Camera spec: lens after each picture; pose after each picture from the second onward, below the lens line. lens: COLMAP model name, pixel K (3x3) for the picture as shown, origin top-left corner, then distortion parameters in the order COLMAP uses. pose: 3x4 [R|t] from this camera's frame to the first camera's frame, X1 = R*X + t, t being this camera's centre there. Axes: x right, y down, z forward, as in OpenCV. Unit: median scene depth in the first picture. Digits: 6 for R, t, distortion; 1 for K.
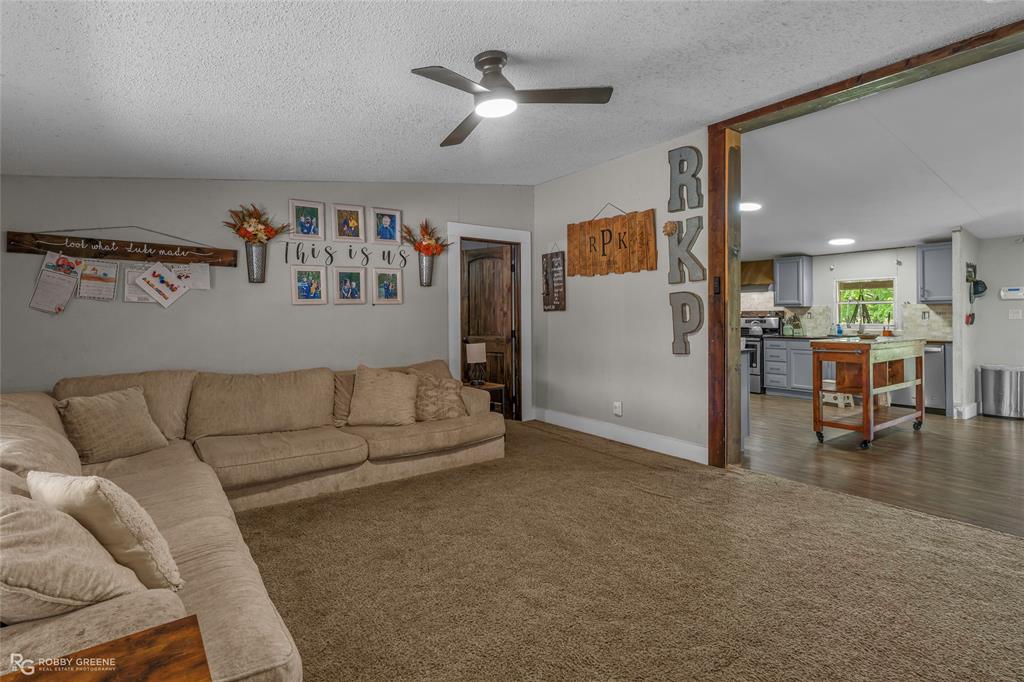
lens RADIAL K [[506.9, 0, 513.0], [0, 506.9, 317.2], [0, 0, 1]] dist [0.002380, 0.001525]
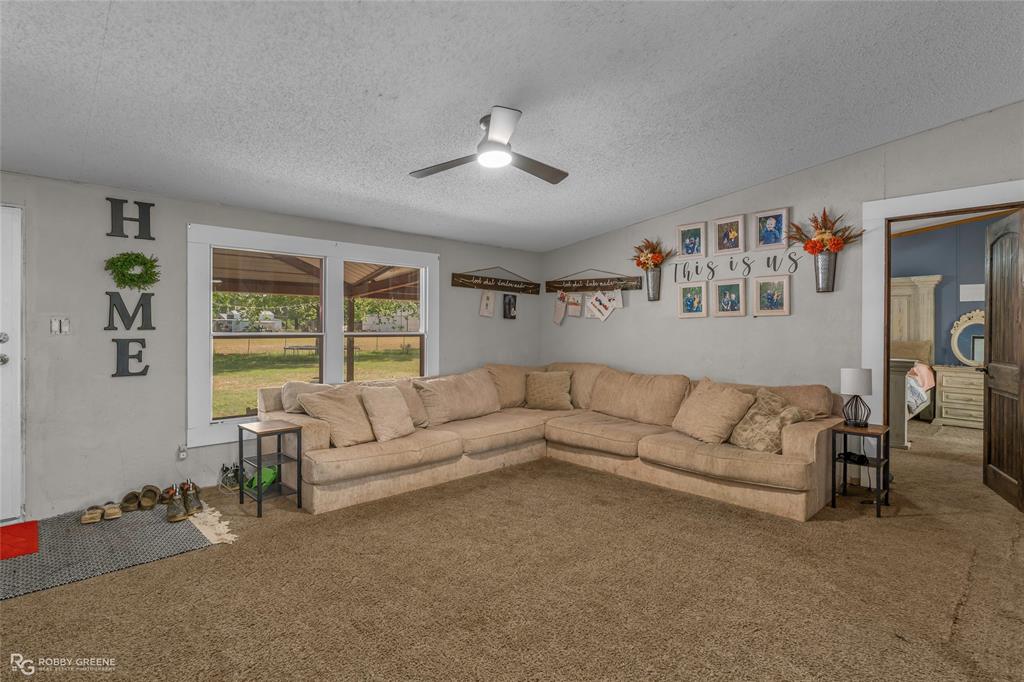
lens RADIAL K [[506.9, 0, 514.2], [0, 506.9, 332.8], [0, 0, 1]] dist [0.002380, 0.001525]
pose [[0.140084, 0.019917, -0.989939, 0.654843], [-0.009069, 0.999782, 0.018831, -0.009852], [0.990098, 0.006340, 0.140234, 0.478575]]
